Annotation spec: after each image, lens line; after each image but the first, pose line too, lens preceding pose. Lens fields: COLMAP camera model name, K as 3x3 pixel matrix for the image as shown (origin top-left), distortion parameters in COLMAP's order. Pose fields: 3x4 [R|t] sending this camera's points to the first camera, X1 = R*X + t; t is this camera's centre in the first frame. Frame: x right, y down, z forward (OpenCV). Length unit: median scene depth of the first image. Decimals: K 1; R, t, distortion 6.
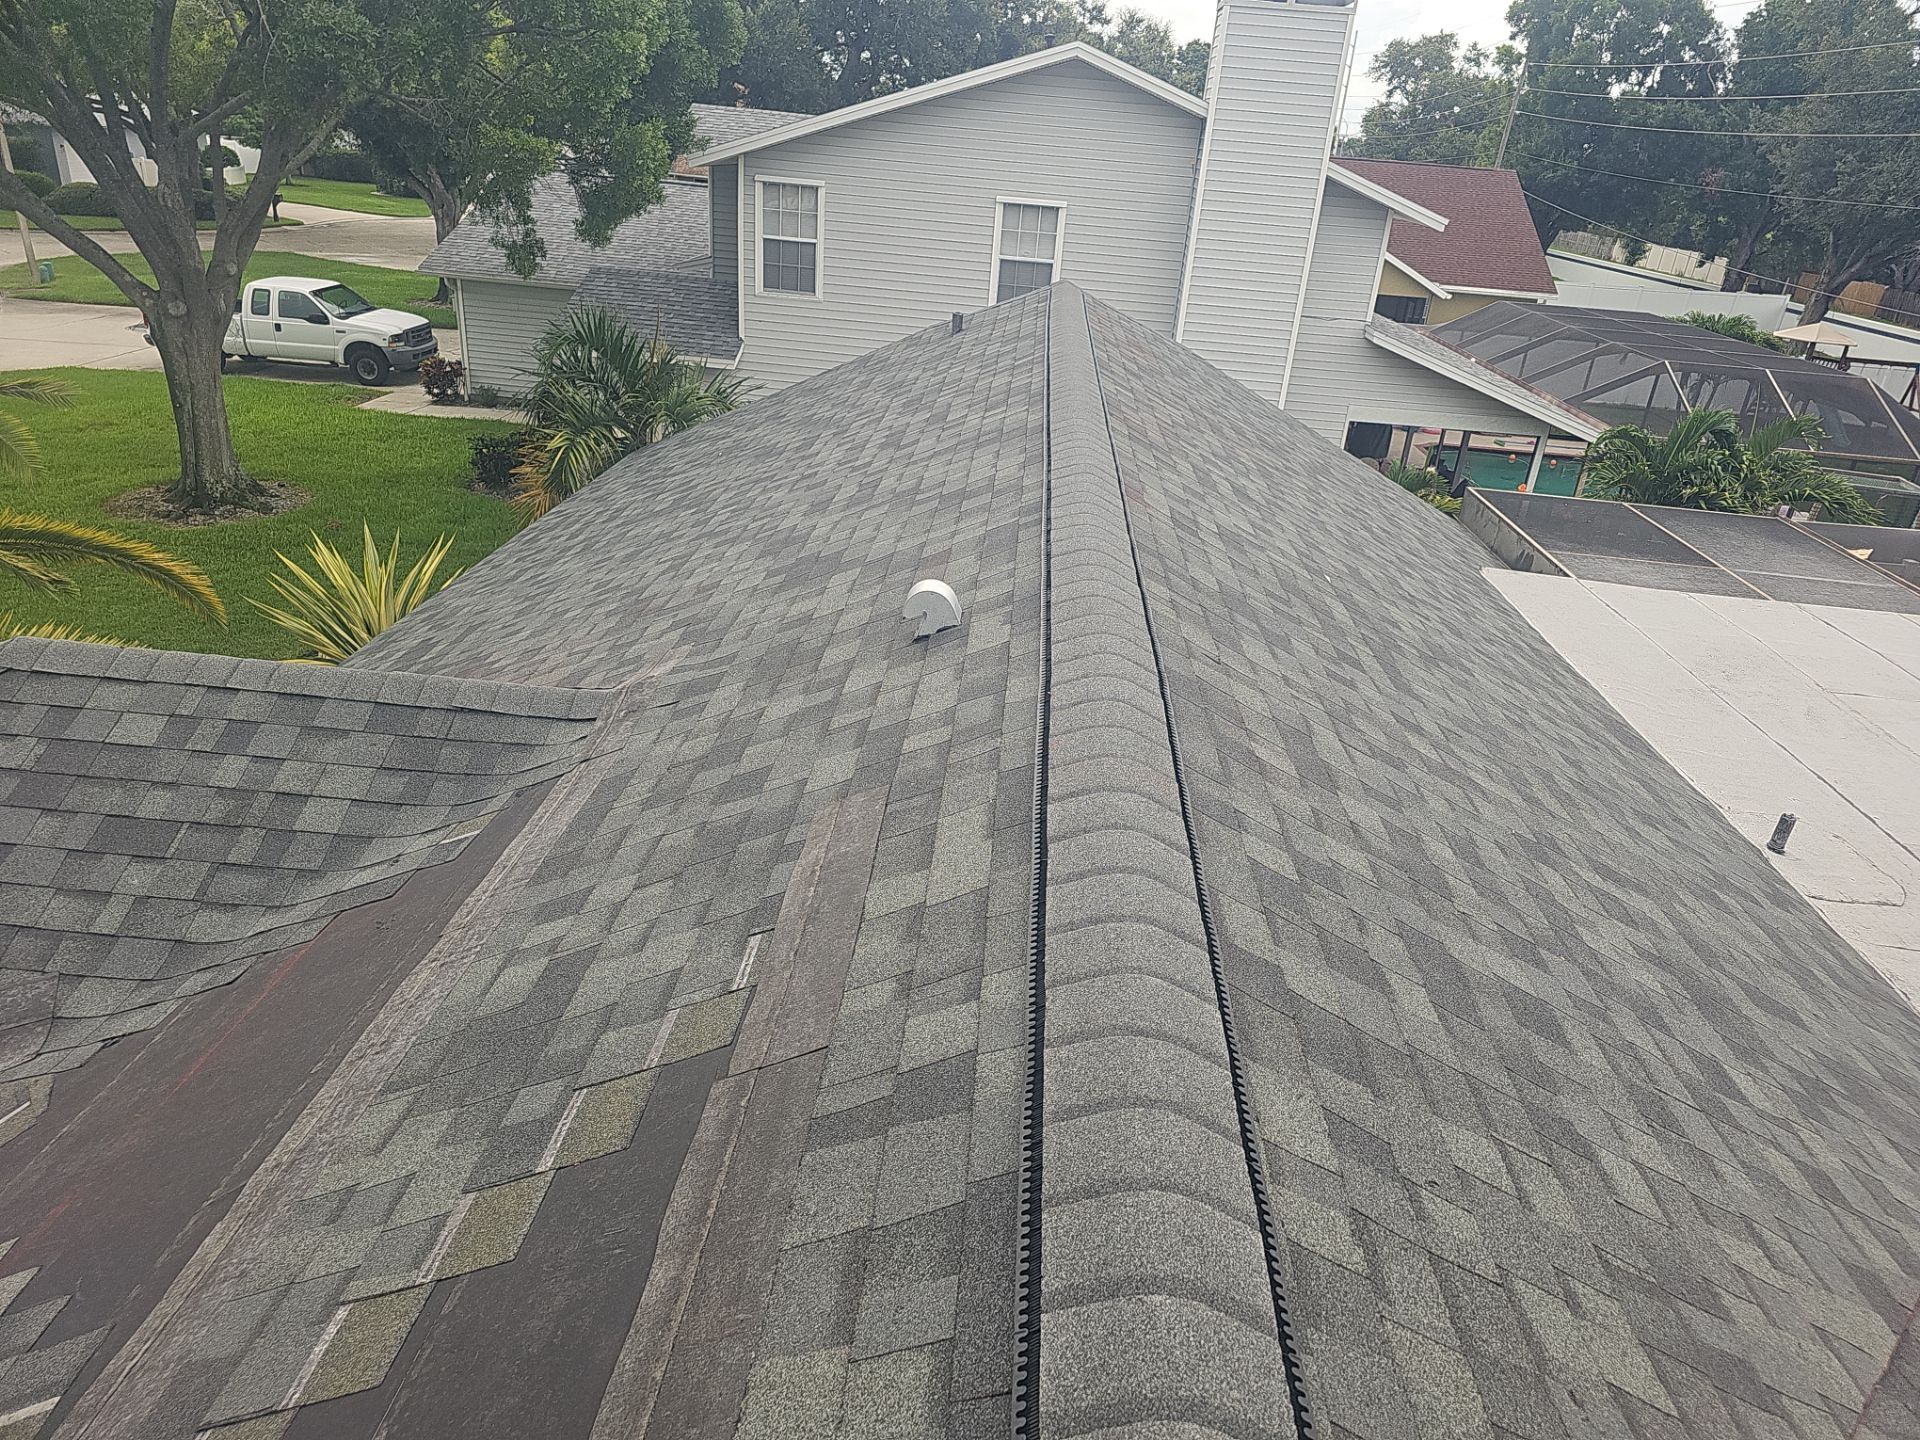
lens RADIAL K [[1259.1, 0, 960.0], [0, 1259.1, 740.9], [0, 0, 1]] dist [0.051652, -0.039156]
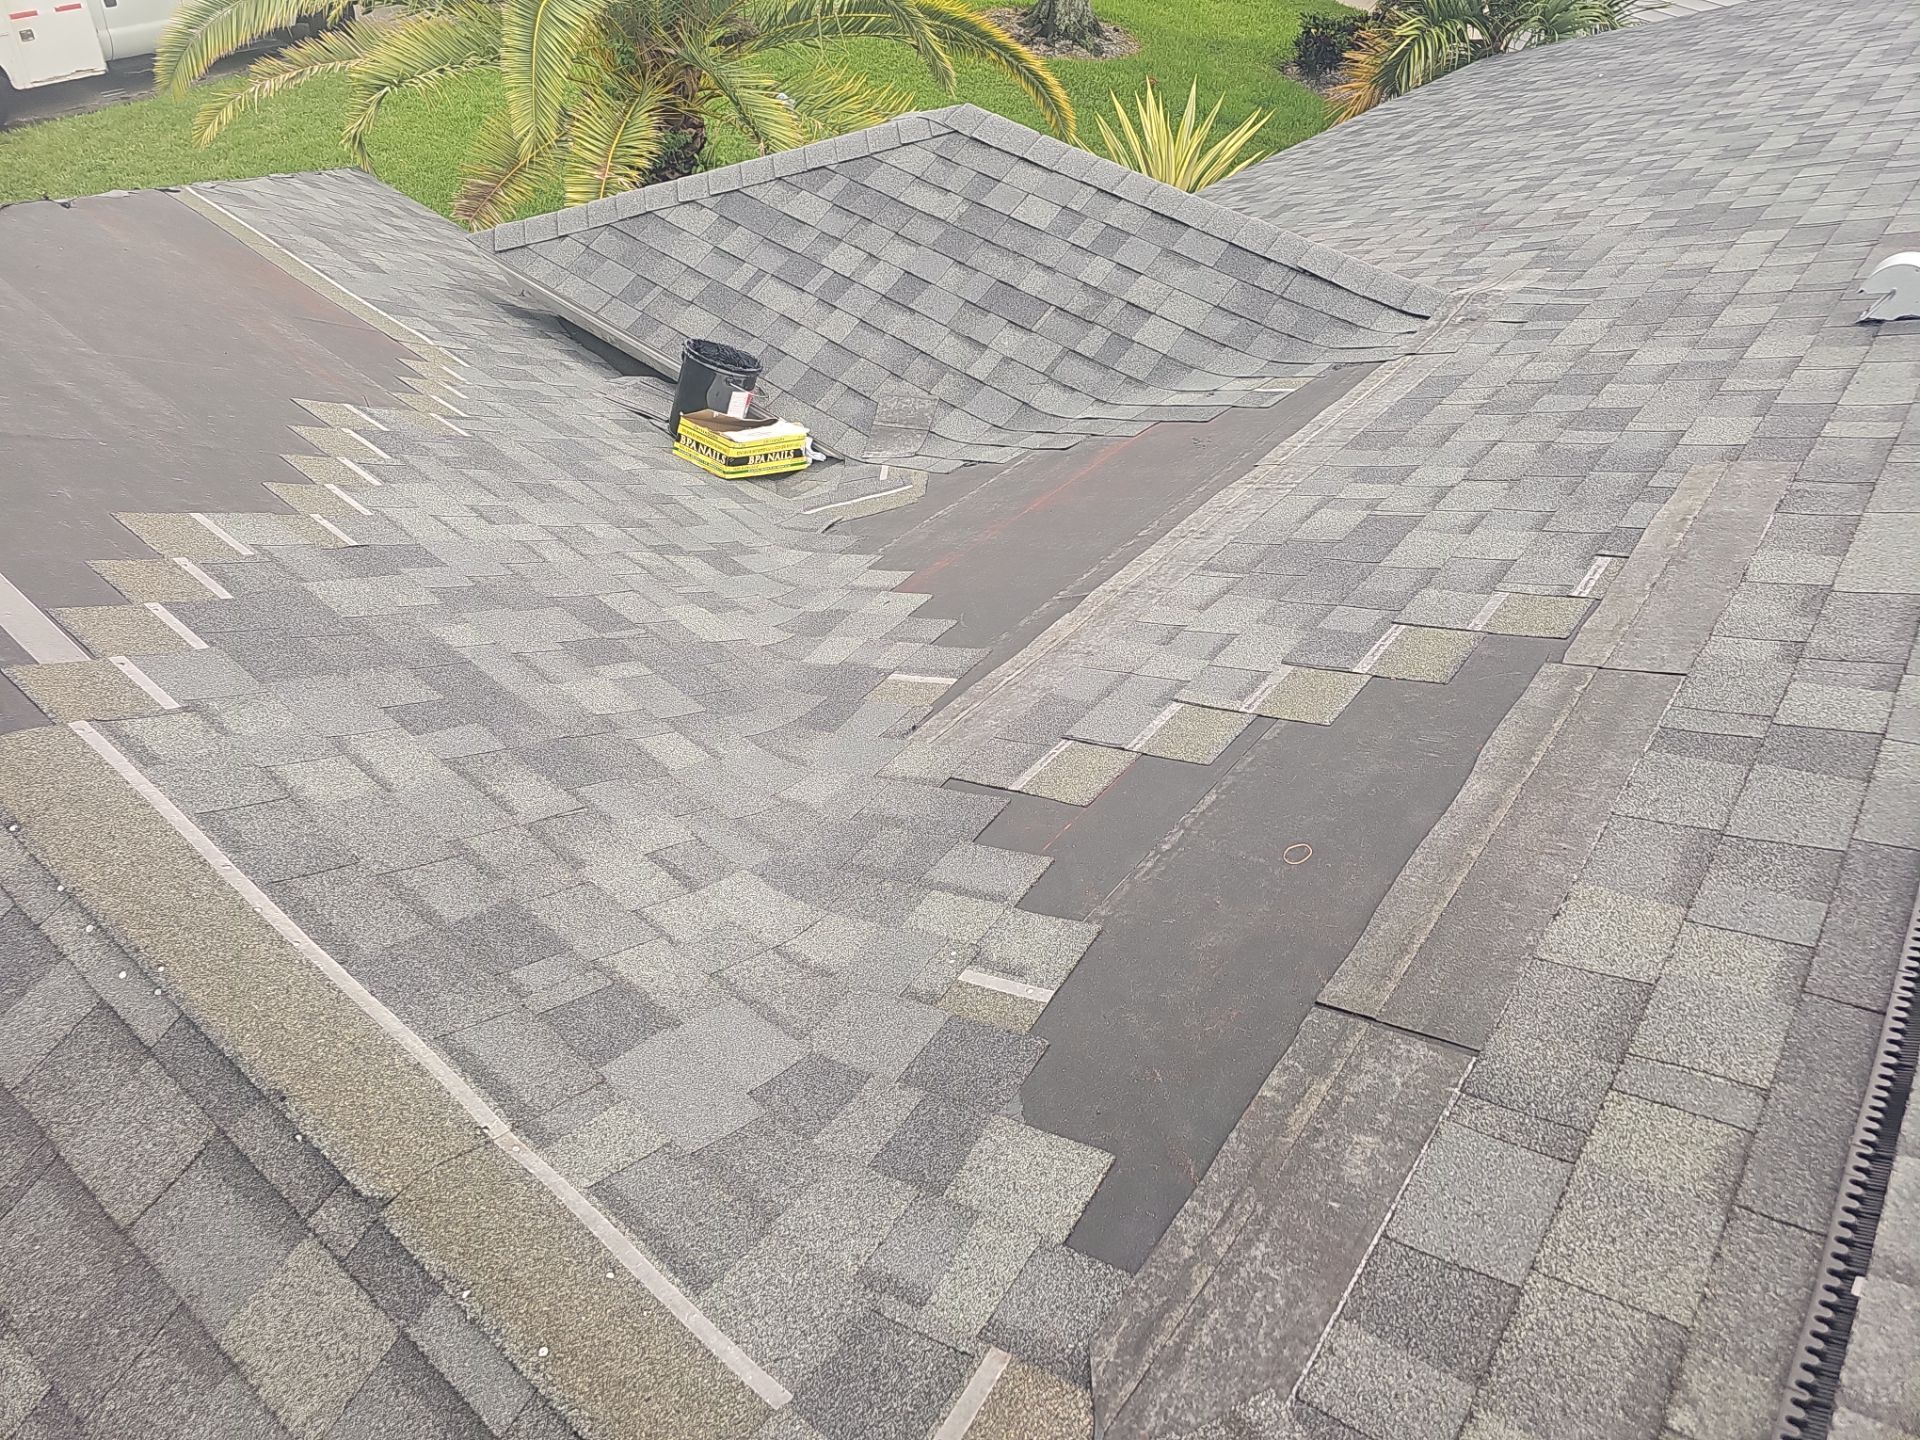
lens RADIAL K [[1259.1, 0, 965.3], [0, 1259.1, 711.7], [0, 0, 1]] dist [0.051652, -0.039156]
pose [[0.815018, 0.411290, -0.408149, -0.079721], [-0.294095, 0.900542, 0.320206, 0.065045], [0.499253, -0.140939, 0.854917, -0.062310]]
